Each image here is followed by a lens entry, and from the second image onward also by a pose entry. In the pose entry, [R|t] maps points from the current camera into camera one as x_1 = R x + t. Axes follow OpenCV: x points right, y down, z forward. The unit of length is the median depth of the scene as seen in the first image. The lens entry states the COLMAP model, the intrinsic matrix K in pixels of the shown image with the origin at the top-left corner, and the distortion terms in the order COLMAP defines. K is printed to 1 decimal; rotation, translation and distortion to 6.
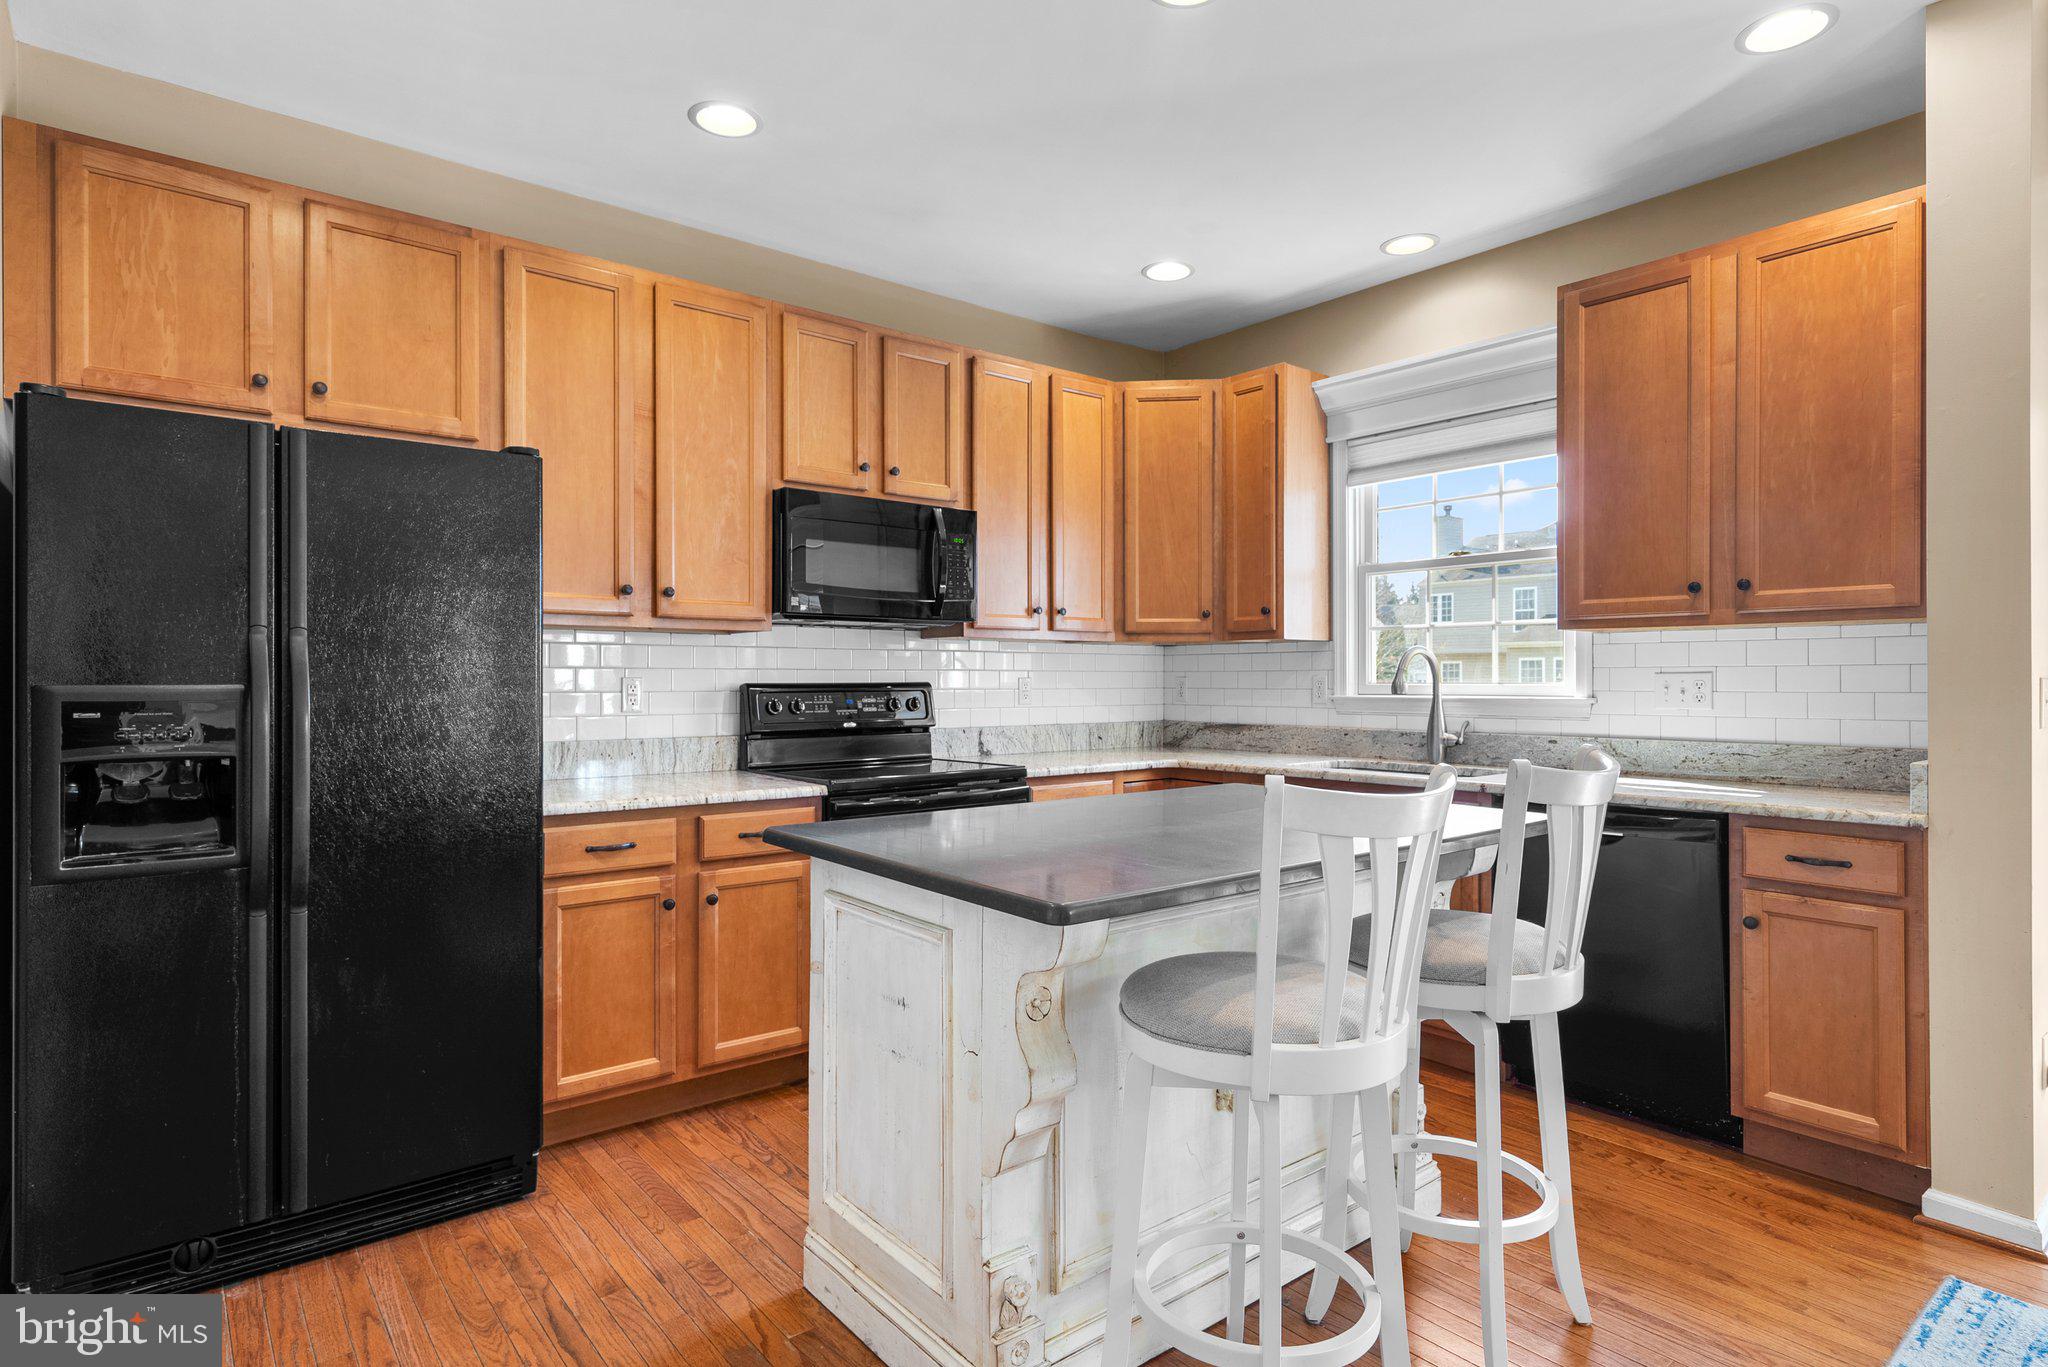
lens RADIAL K [[1078.1, 0, 1019.2], [0, 1078.1, 674.0], [0, 0, 1]] dist [0.000827, 0.001371]
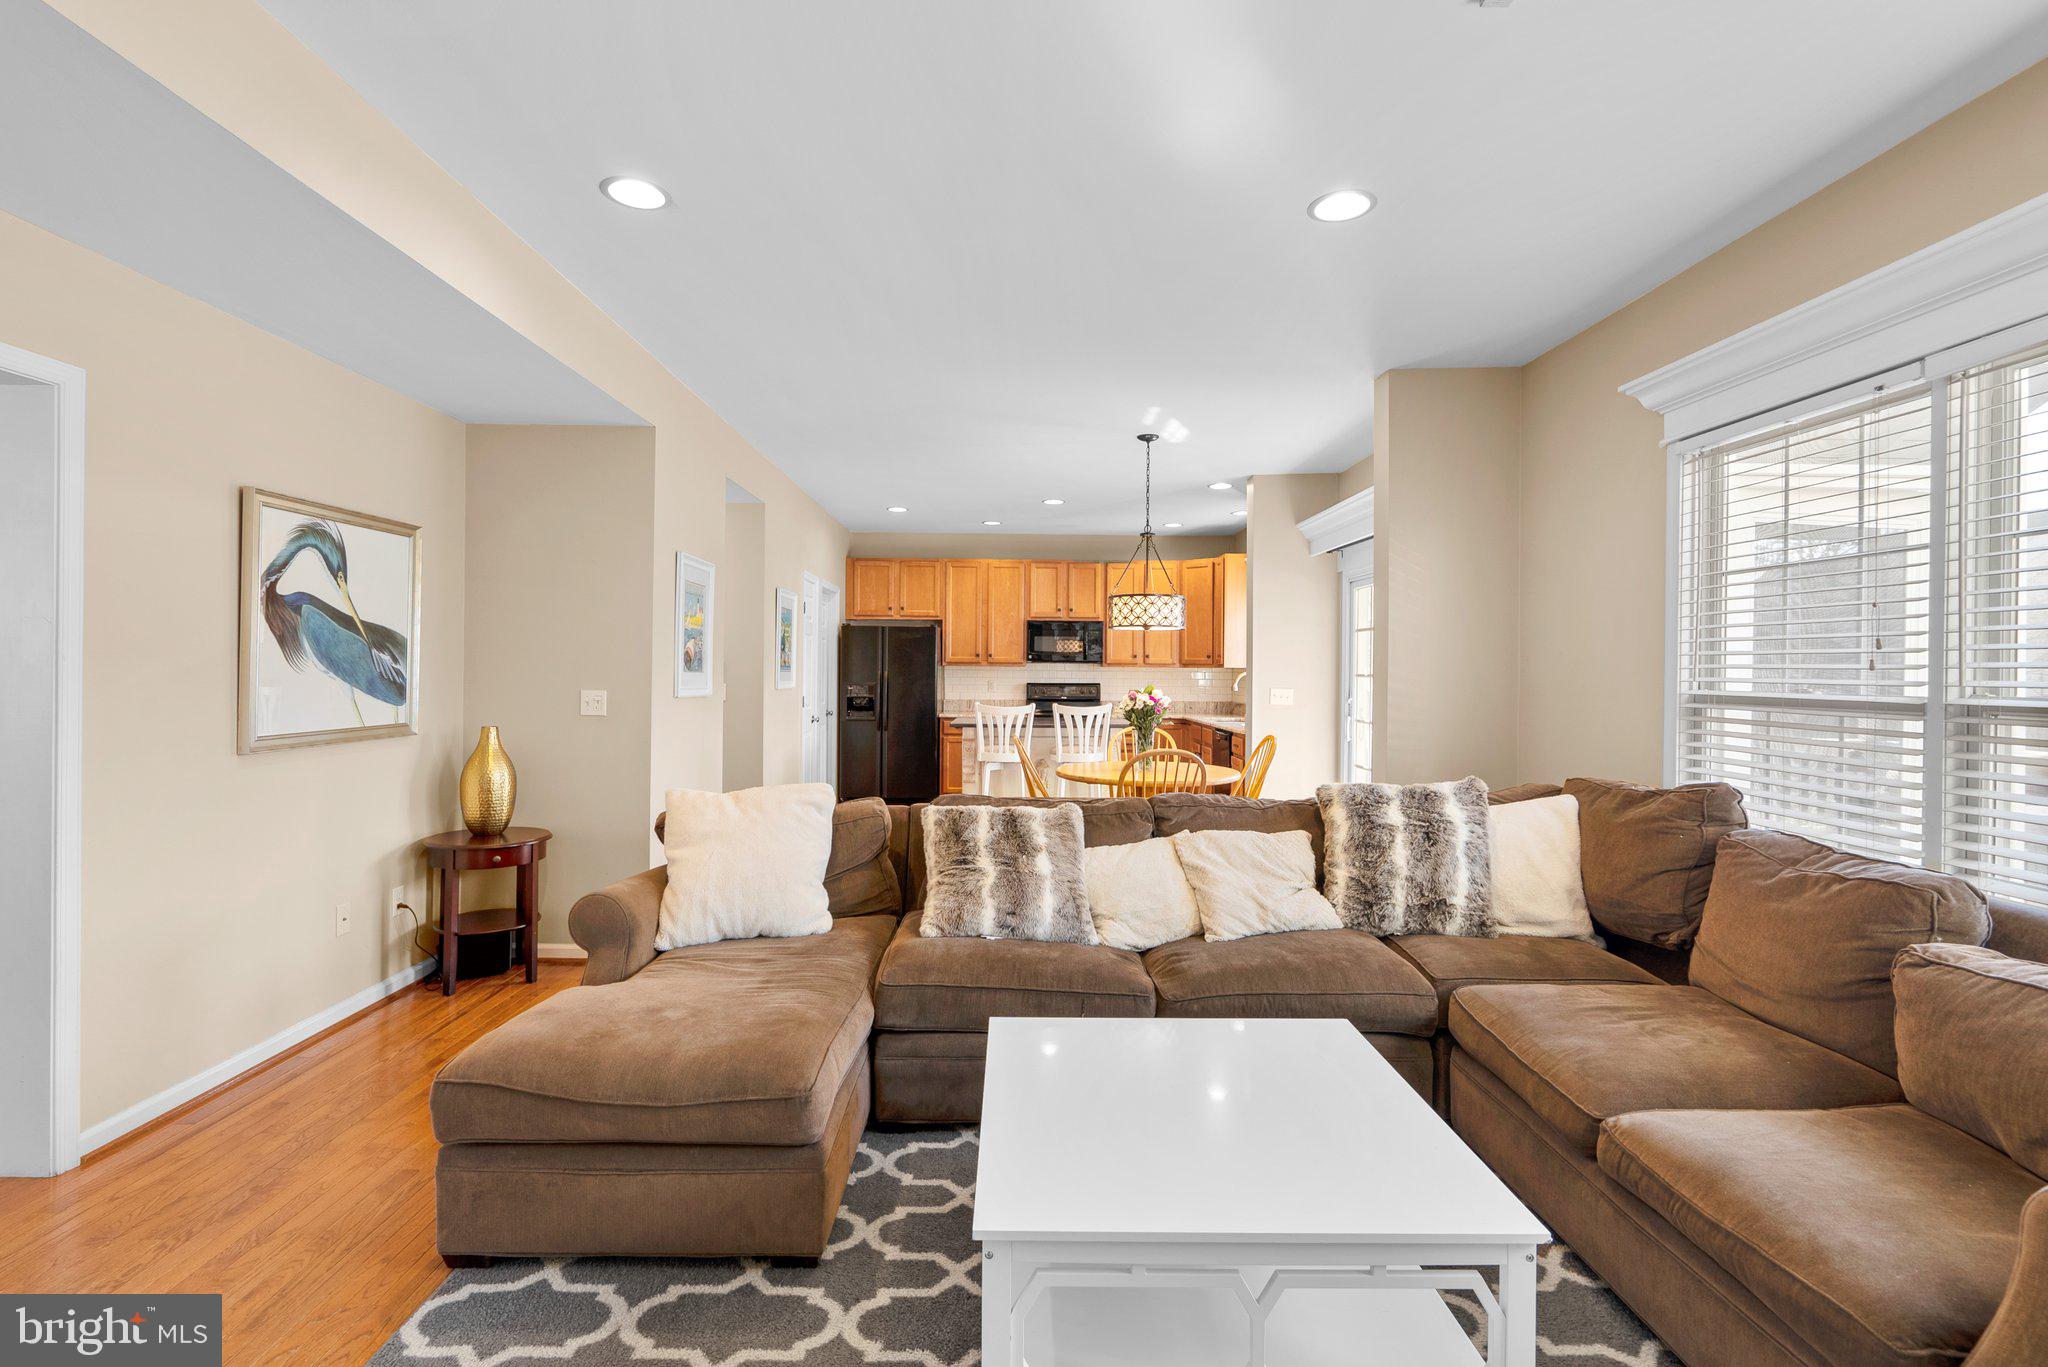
lens RADIAL K [[932.4, 0, 1017.2], [0, 932.4, 672.1], [0, 0, 1]] dist [-0.002913, 0.000829]
pose [[0.784010, 0.008996, -0.620682, 1.424384], [-0.005995, 0.999958, 0.006920, -0.041313], [0.620719, -0.001704, 0.784031, -1.127691]]
